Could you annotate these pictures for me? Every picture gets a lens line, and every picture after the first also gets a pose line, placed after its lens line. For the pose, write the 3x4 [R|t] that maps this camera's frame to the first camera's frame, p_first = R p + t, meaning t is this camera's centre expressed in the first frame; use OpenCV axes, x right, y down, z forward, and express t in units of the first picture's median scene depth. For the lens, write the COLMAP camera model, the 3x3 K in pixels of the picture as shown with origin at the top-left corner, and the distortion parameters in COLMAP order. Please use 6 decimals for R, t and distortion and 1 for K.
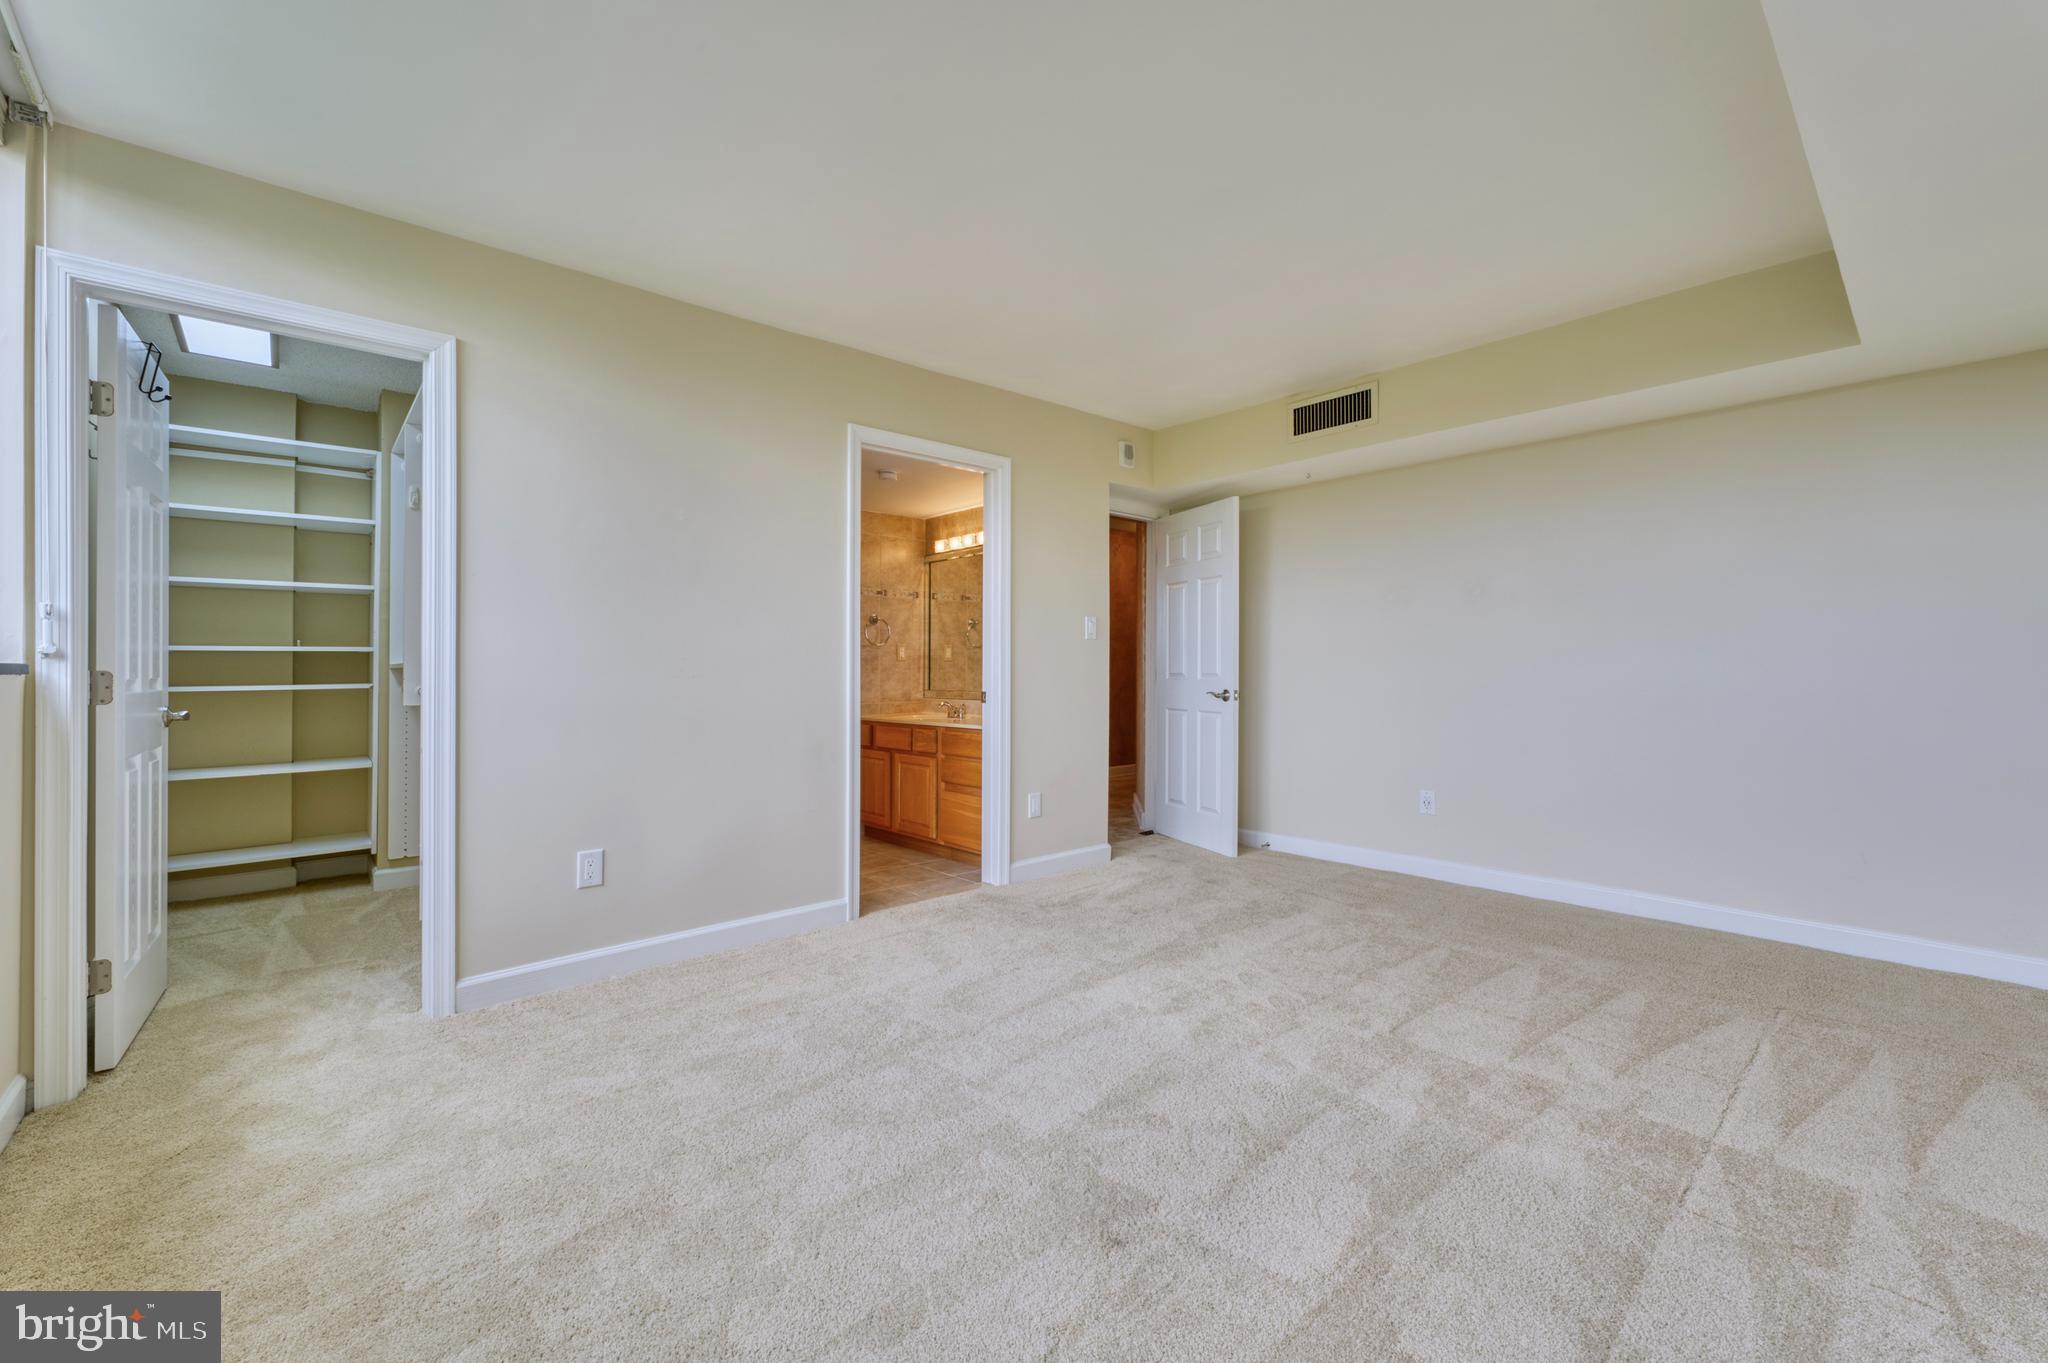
lens RADIAL K [[819.9, 0, 1027.5], [0, 819.9, 658.9], [0, 0, 1]] dist [-0.000184, 0.000217]
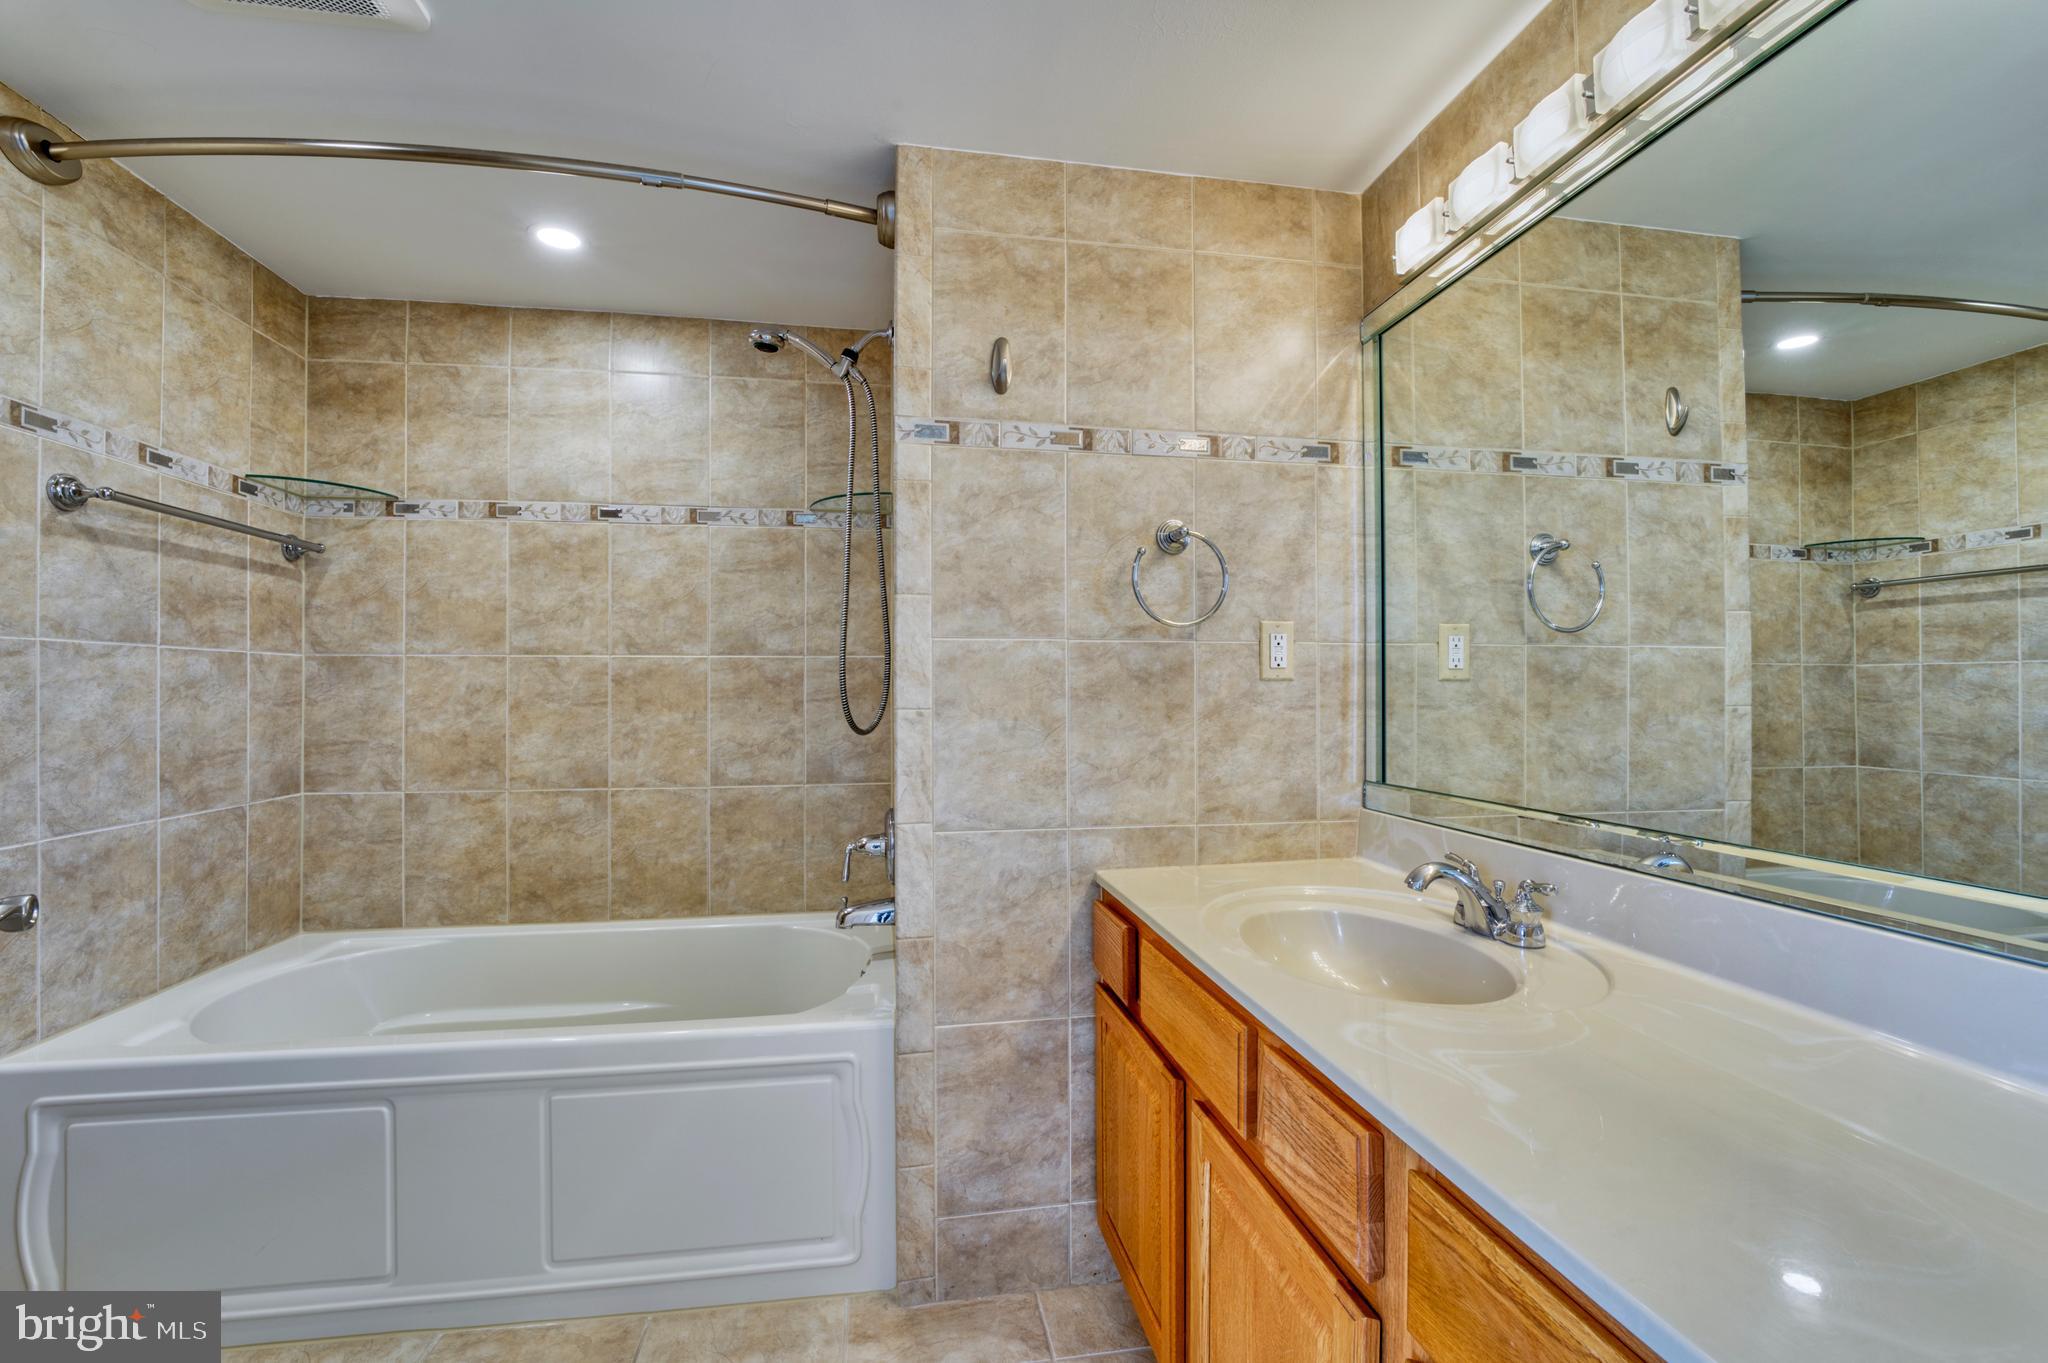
lens RADIAL K [[882.0, 0, 1024.0], [0, 882.0, 681.5], [0, 0, 1]] dist [-0.000915, -0.000063]
pose [[0.854515, -0.012132, -0.519284, -0.067292], [0.007001, 0.999905, -0.011840, 0.005886], [0.519379, 0.006482, 0.854520, 0.675533]]
